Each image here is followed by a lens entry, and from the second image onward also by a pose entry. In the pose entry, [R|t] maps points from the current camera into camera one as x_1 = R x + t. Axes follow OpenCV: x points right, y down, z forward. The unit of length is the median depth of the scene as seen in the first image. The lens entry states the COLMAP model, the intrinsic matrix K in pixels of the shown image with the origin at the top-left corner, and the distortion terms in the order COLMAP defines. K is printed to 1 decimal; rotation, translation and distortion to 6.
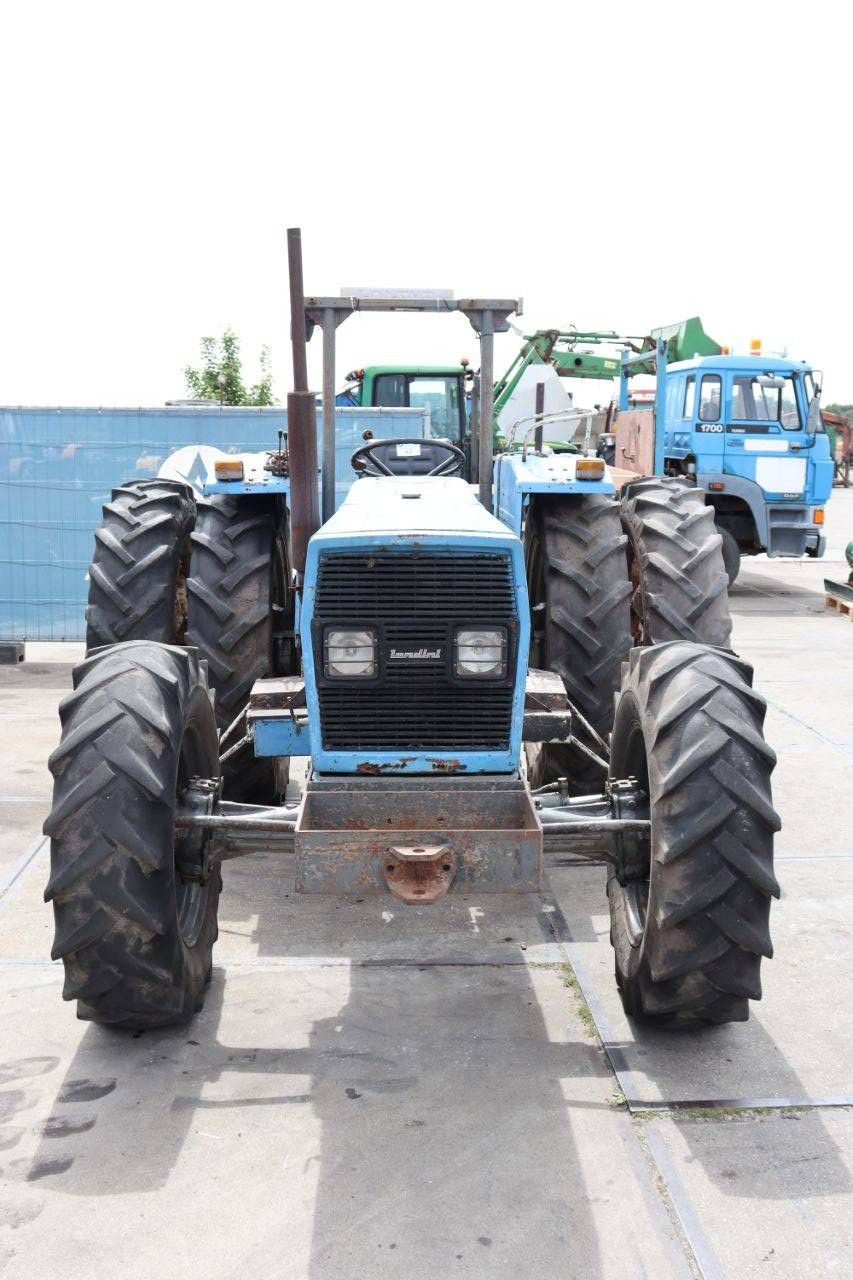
lens RADIAL K [[1308.1, 0, 425.0], [0, 1308.1, 643.2], [0, 0, 1]] dist [-0.037187, 0.000000]
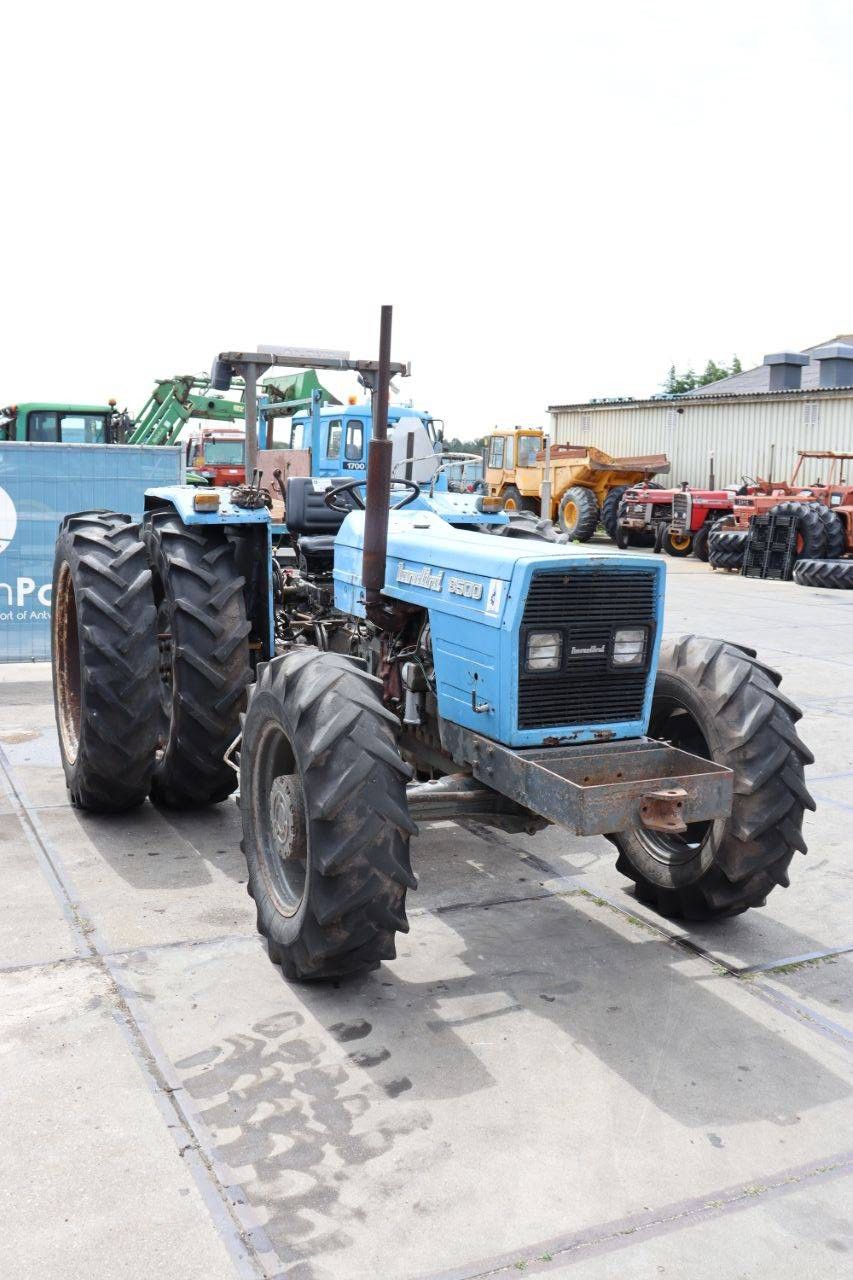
lens RADIAL K [[1179.5, 0, 430.2], [0, 1179.5, 639.9], [0, 0, 1]] dist [-0.087333, 0.000000]
pose [[0.919824, -0.037233, 0.390560, -0.584138], [0.042155, 0.999103, -0.004035, -0.003241], [-0.390059, 0.020176, 0.920569, -0.011567]]
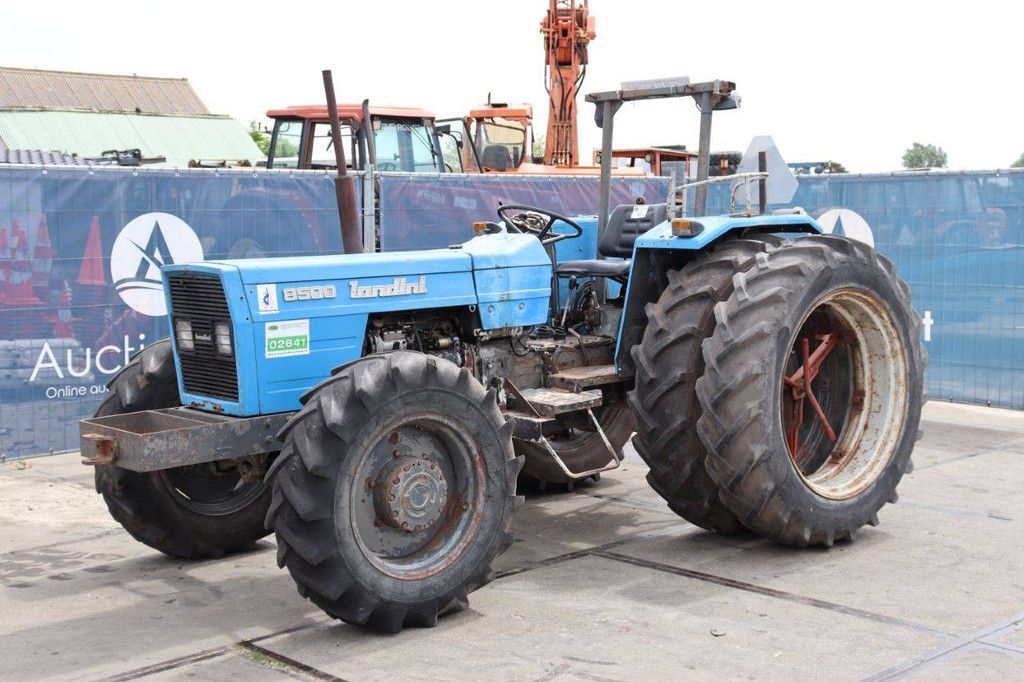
lens RADIAL K [[1353.2, 0, 511.0], [0, 1353.2, 338.8], [0, 0, 1]] dist [0.056061, 0.000000]
pose [[0.648490, 0.059030, -0.758931, 1.491937], [-0.101517, 0.994790, -0.009369, -0.012748], [0.754423, 0.083120, 0.651104, 0.170942]]
